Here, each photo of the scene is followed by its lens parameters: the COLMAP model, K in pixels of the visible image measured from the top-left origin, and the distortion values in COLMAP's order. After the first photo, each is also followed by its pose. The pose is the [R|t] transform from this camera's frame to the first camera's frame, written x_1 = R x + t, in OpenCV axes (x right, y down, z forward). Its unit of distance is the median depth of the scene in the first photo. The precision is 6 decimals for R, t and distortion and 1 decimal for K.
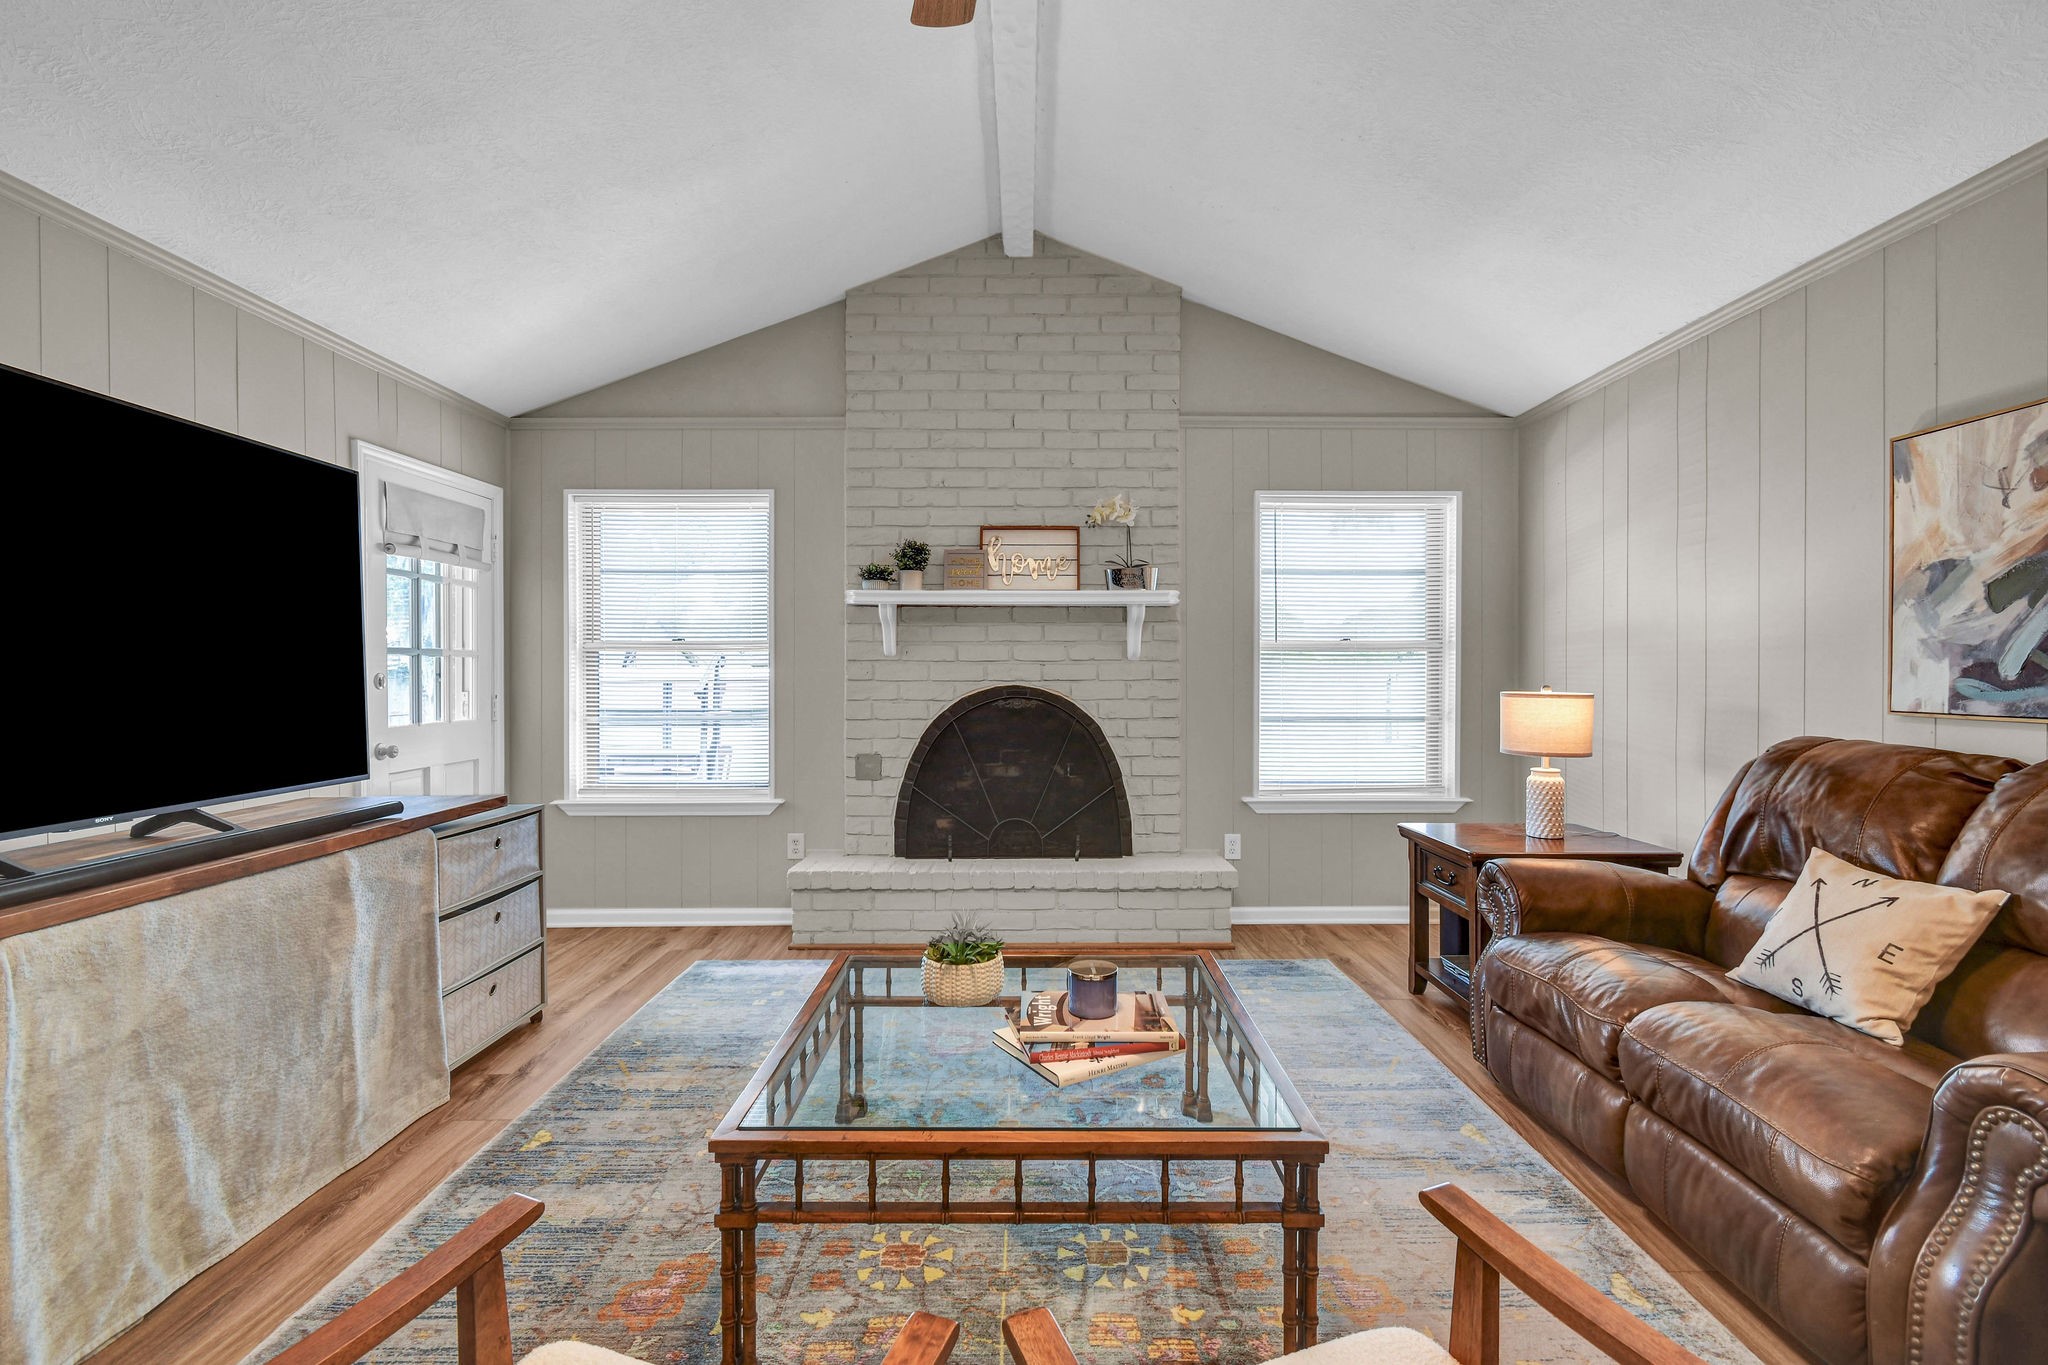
lens RADIAL K [[904.9, 0, 1030.7], [0, 904.9, 665.2], [0, 0, 1]] dist [0.000286, -0.000445]
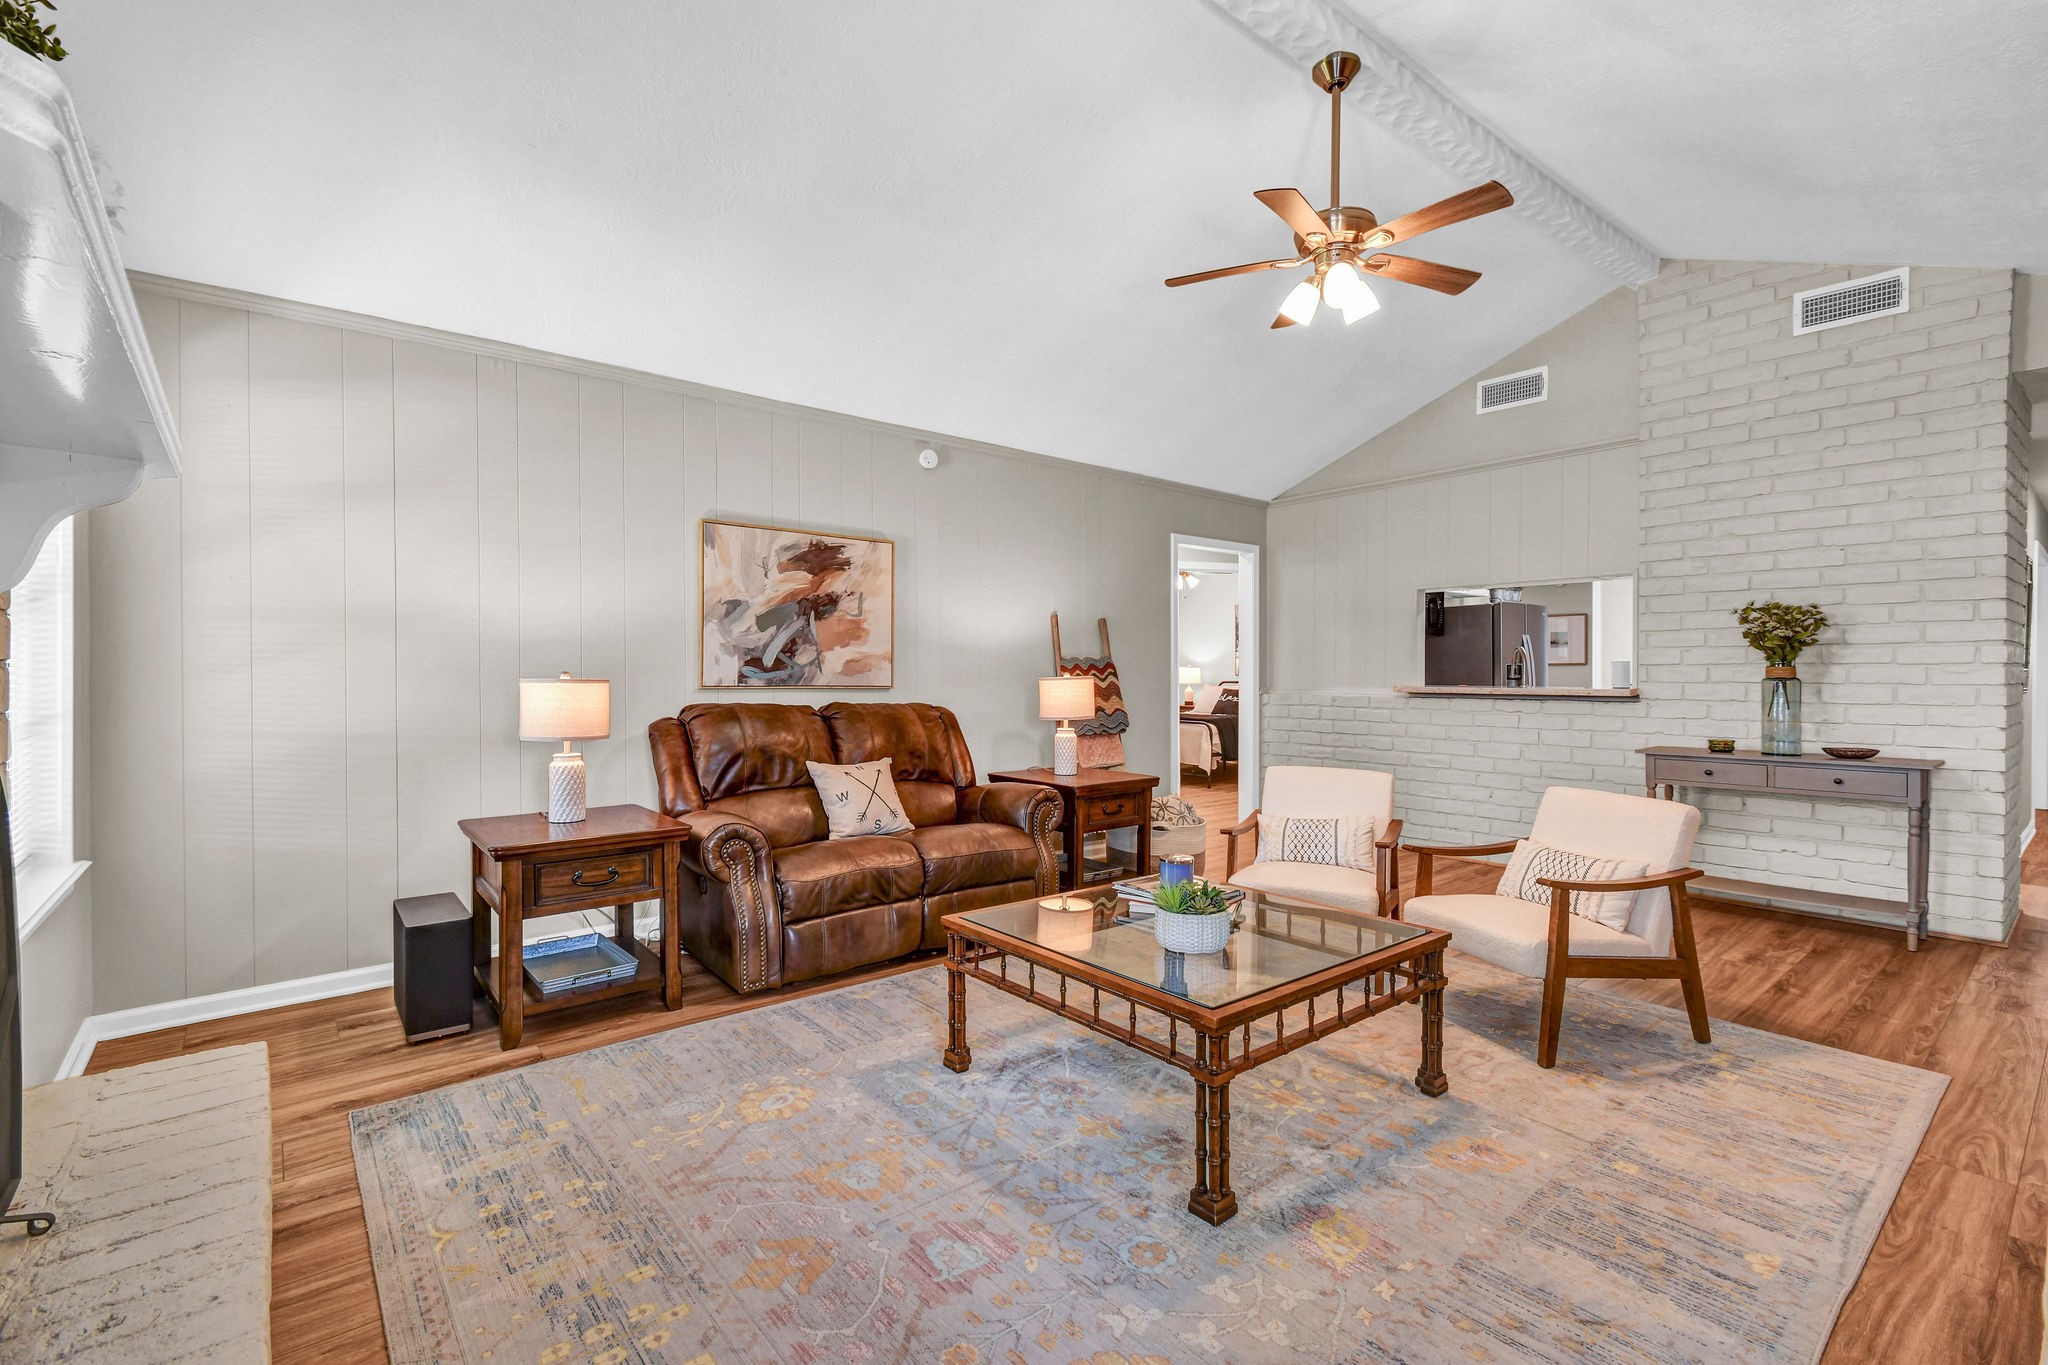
lens RADIAL K [[904.9, 0, 1029.5], [0, 904.9, 685.5], [0, 0, 1]] dist [0.000286, -0.000445]
pose [[-0.635015, -0.008544, 0.772452, -0.387072], [-0.010315, 0.999943, 0.002580, 0.022233], [-0.772431, -0.006330, -0.635068, 0.892807]]
